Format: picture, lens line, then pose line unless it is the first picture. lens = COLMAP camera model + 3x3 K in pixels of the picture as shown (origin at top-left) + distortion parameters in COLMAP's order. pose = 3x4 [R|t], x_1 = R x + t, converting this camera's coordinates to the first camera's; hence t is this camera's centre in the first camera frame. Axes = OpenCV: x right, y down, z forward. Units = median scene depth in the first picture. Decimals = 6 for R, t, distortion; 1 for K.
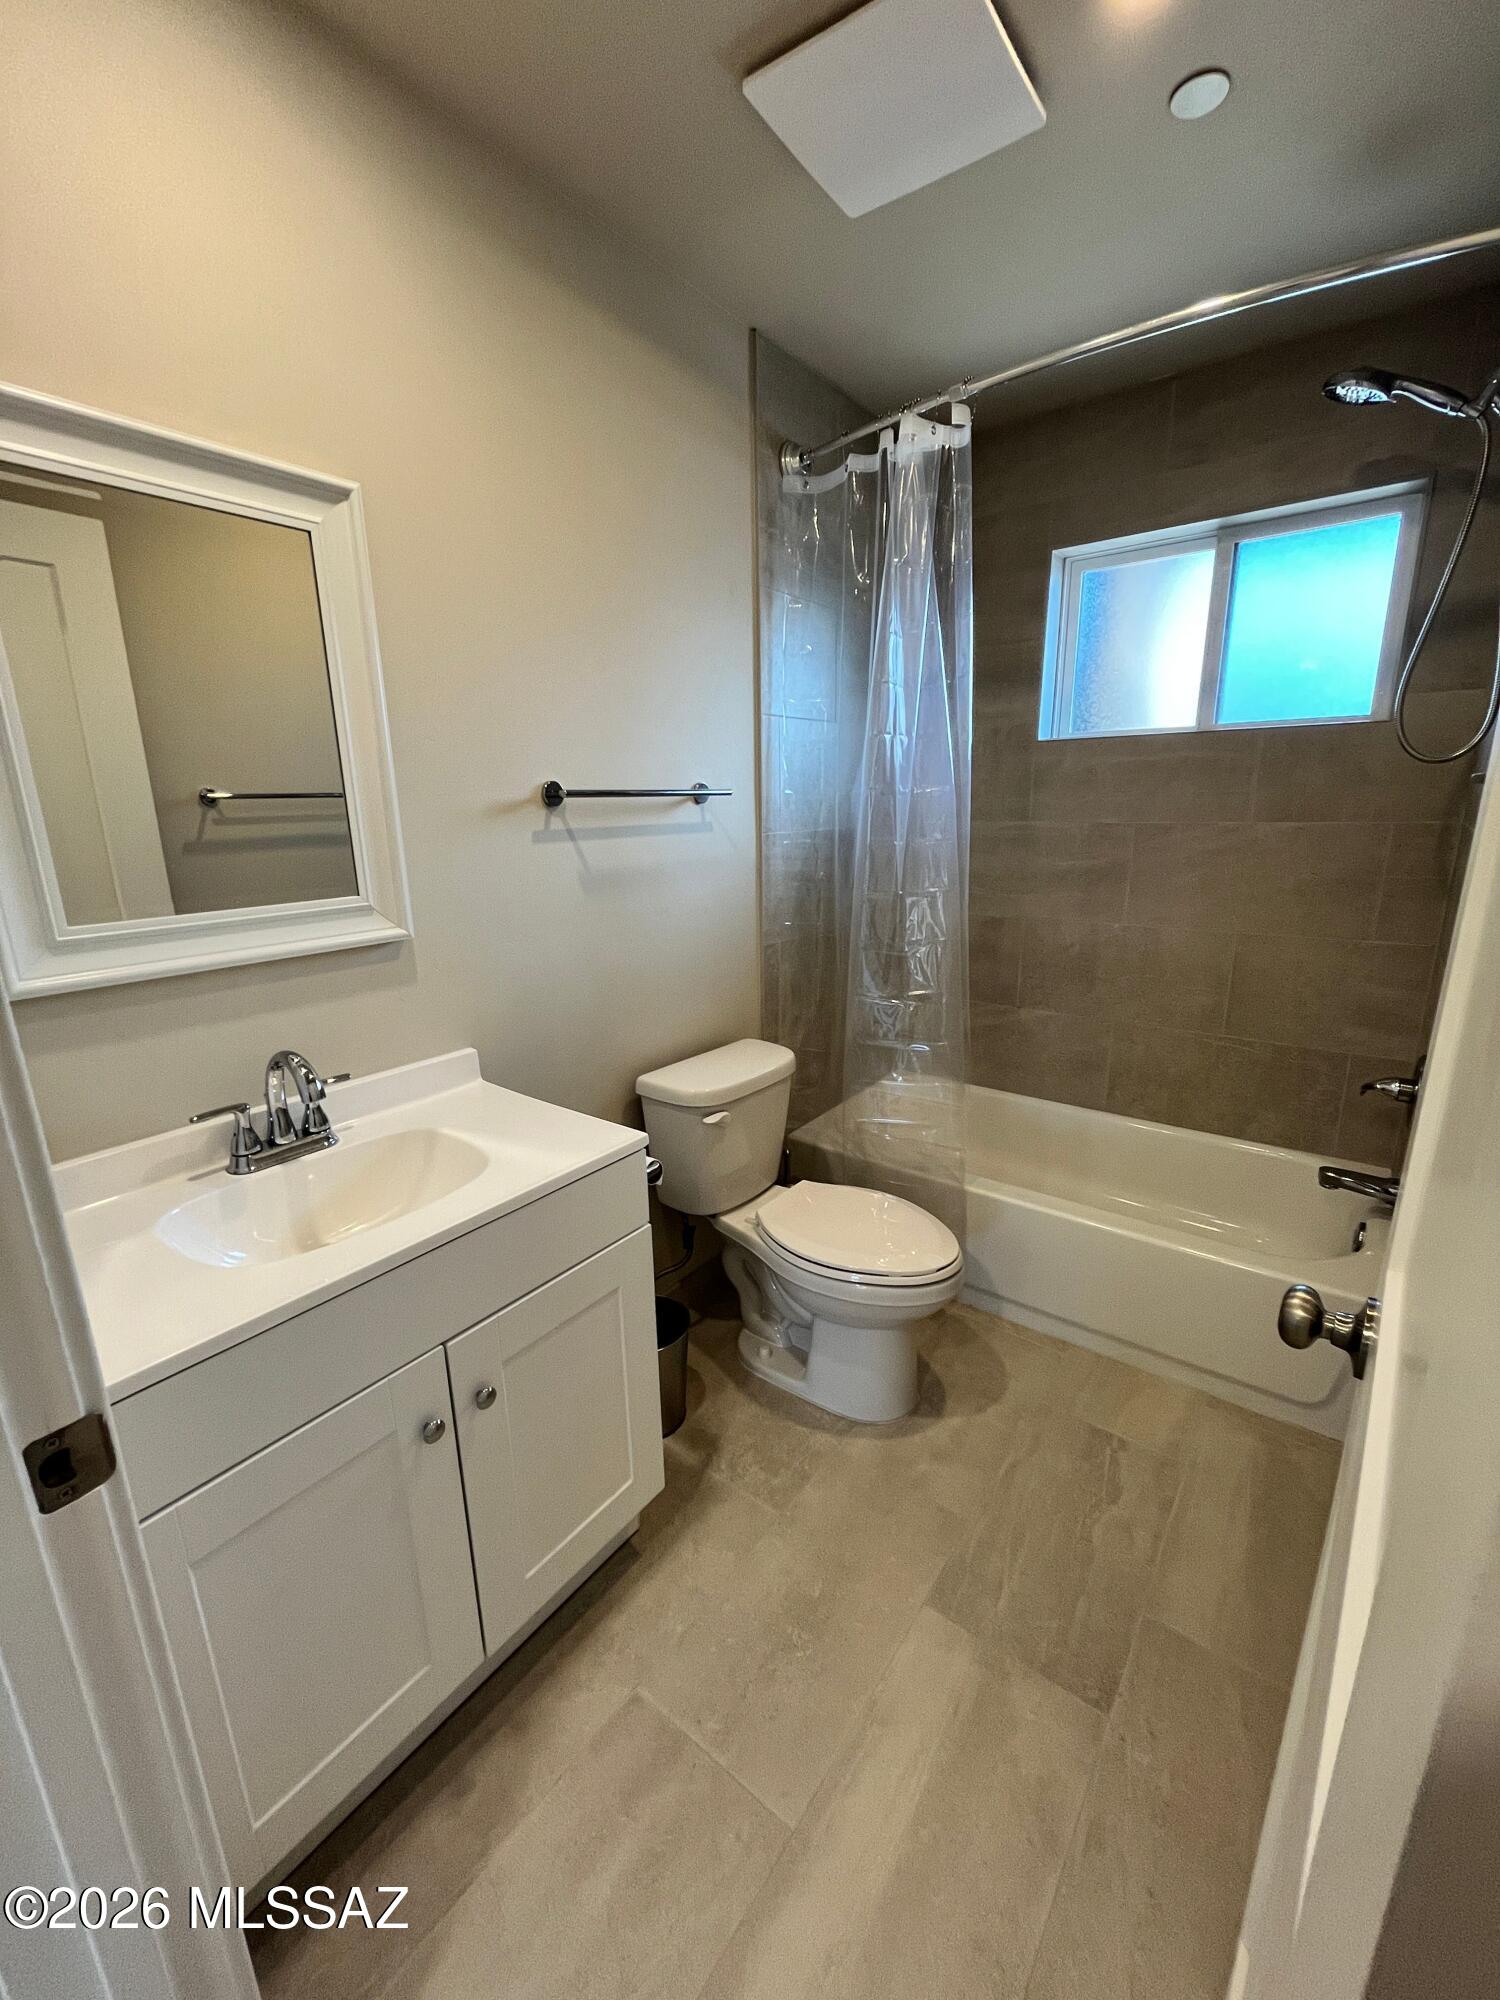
lens RADIAL K [[808.6, 0, 746.1], [0, 808.6, 1002.6], [0, 0, 1]] dist [0.000875, 0.000325]
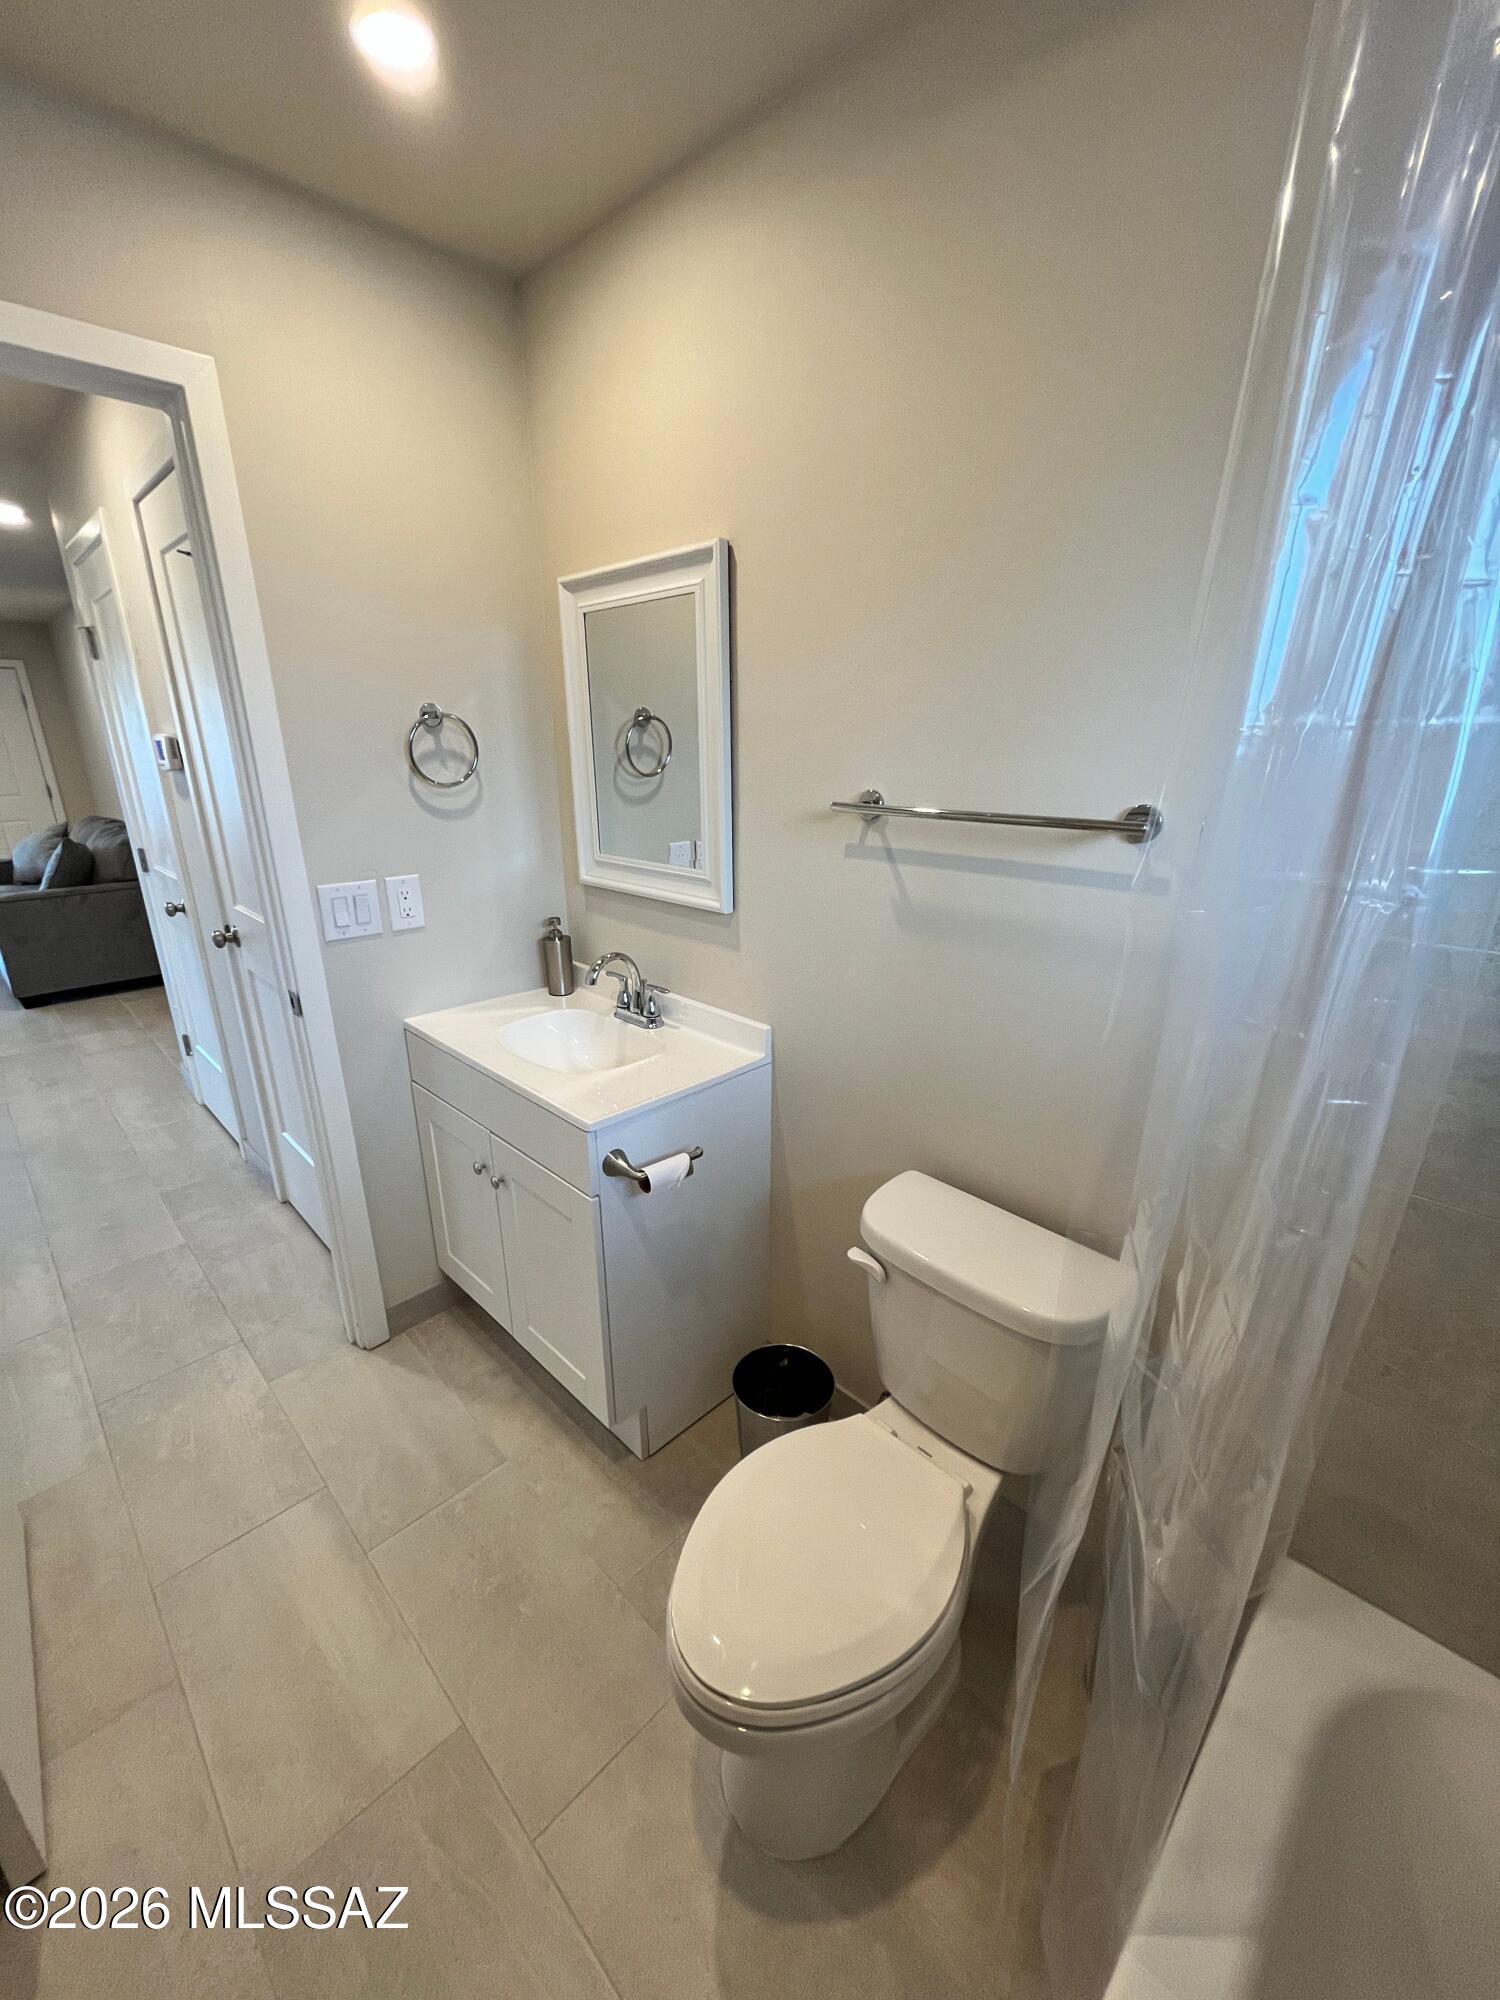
lens RADIAL K [[808.6, 0, 750.7], [0, 808.6, 1004.3], [0, 0, 1]] dist [0.000875, 0.000325]
pose [[-0.127263, 0.323422, -0.937658, 0.634593], [-0.242451, 0.906524, 0.345589, -0.318973], [0.961780, 0.271317, -0.036953, 0.924580]]
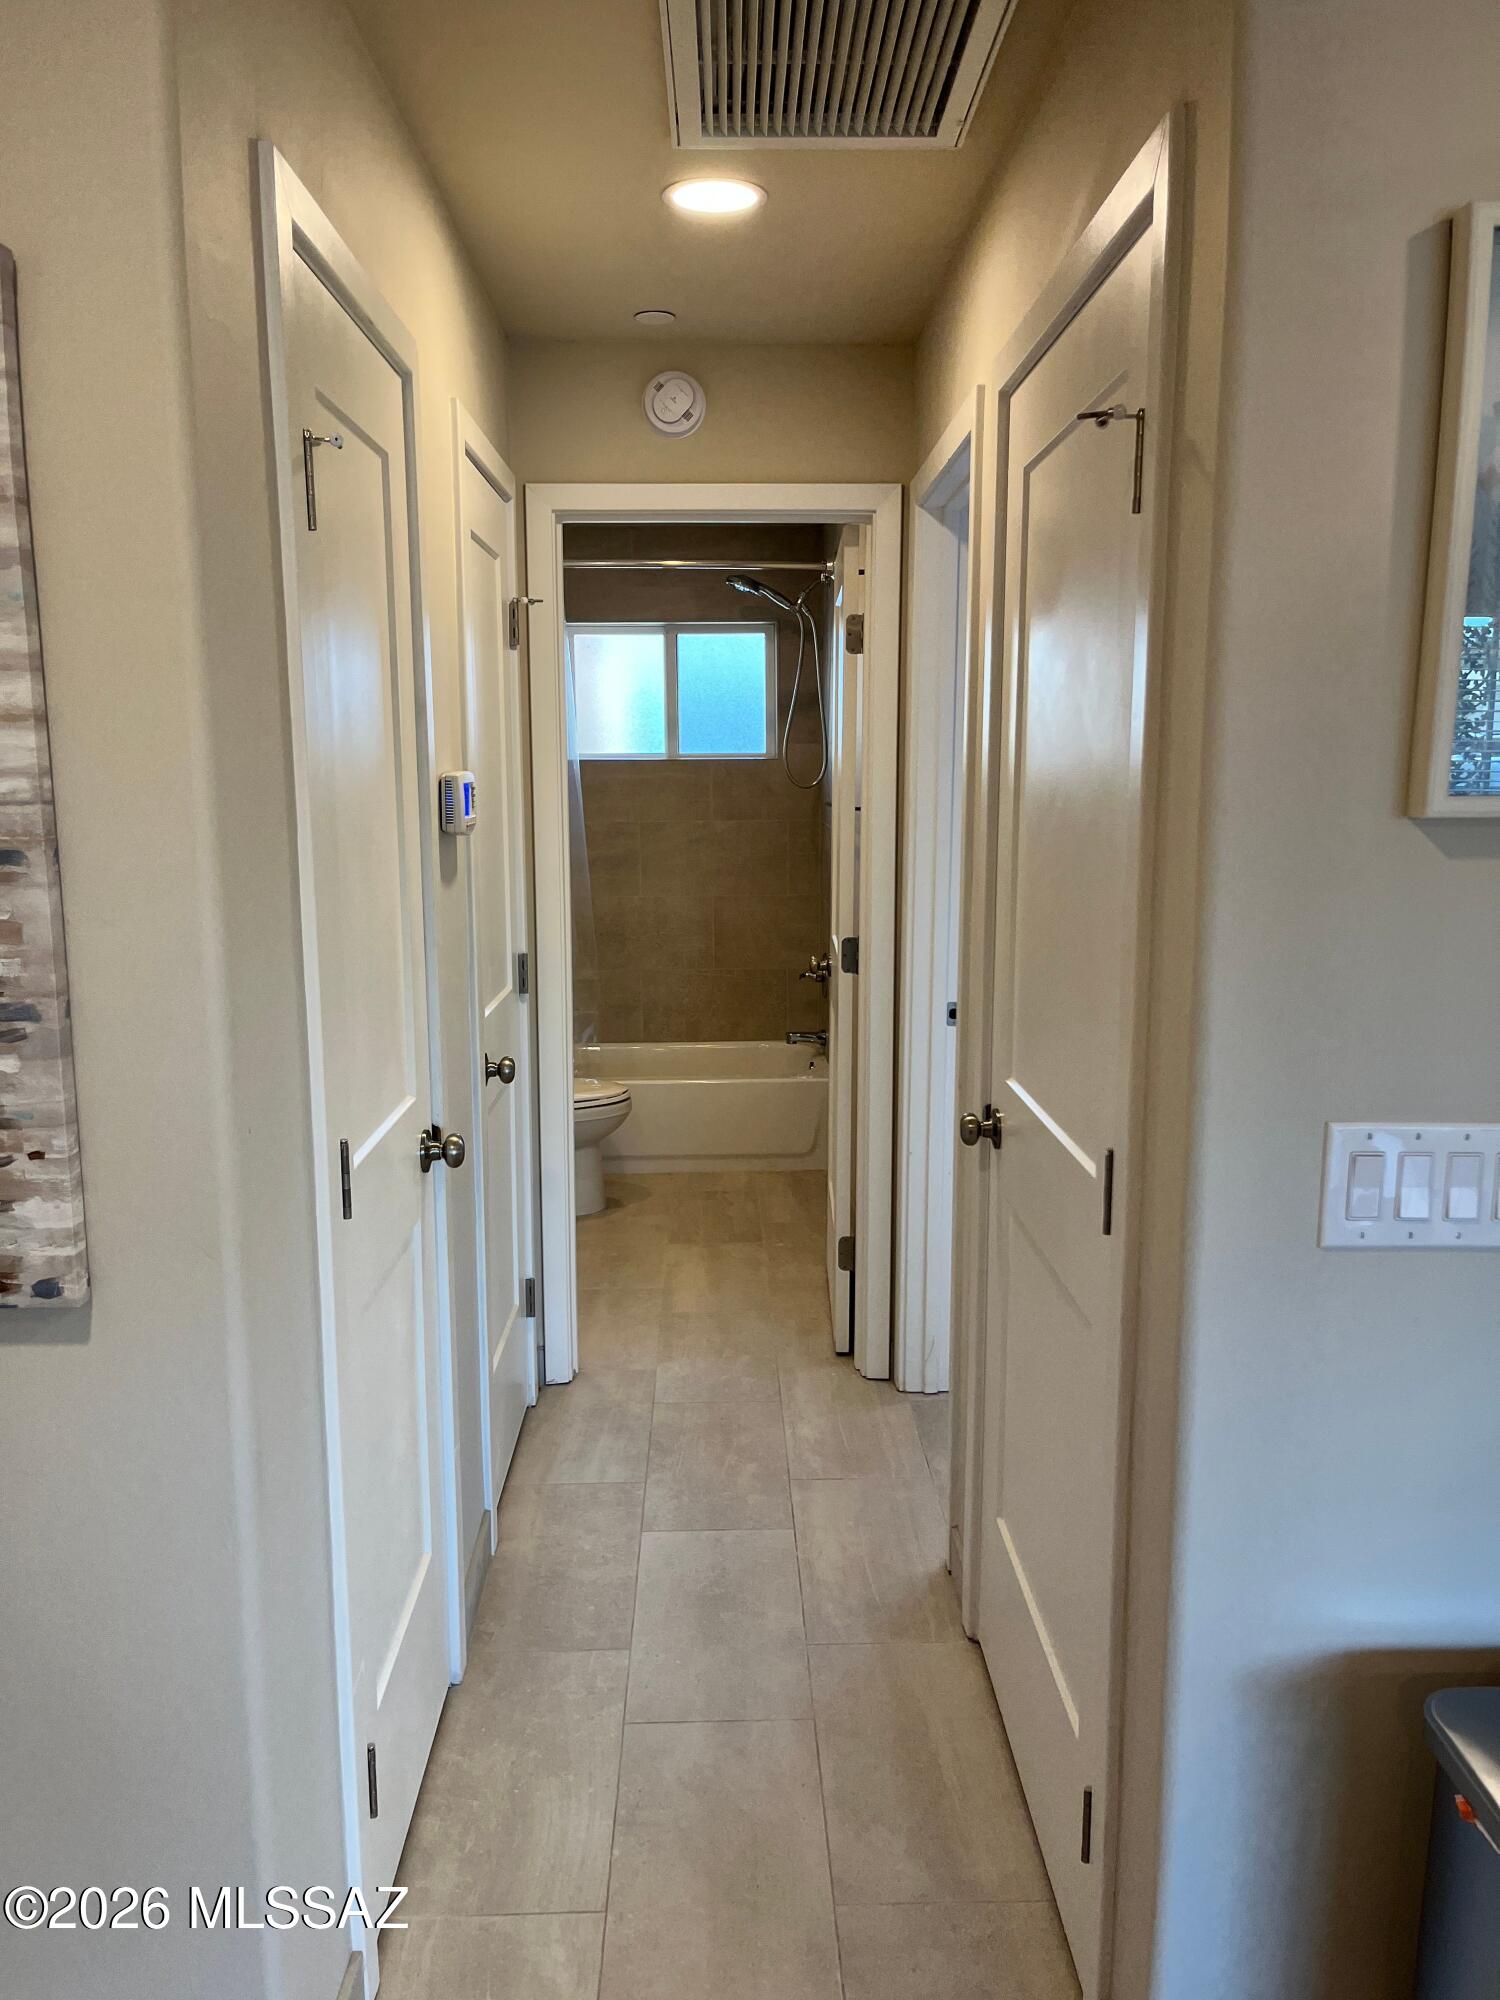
lens RADIAL K [[1529.5, 0, 749.0], [0, 1529.5, 1002.2], [0, 0, 1]] dist [0.055789, -0.074928]
pose [[0.776823, -0.086352, 0.623771, -1.434472], [0.148731, 0.987688, -0.048494, 0.327480], [-0.611903, 0.130446, 0.780101, -1.543272]]
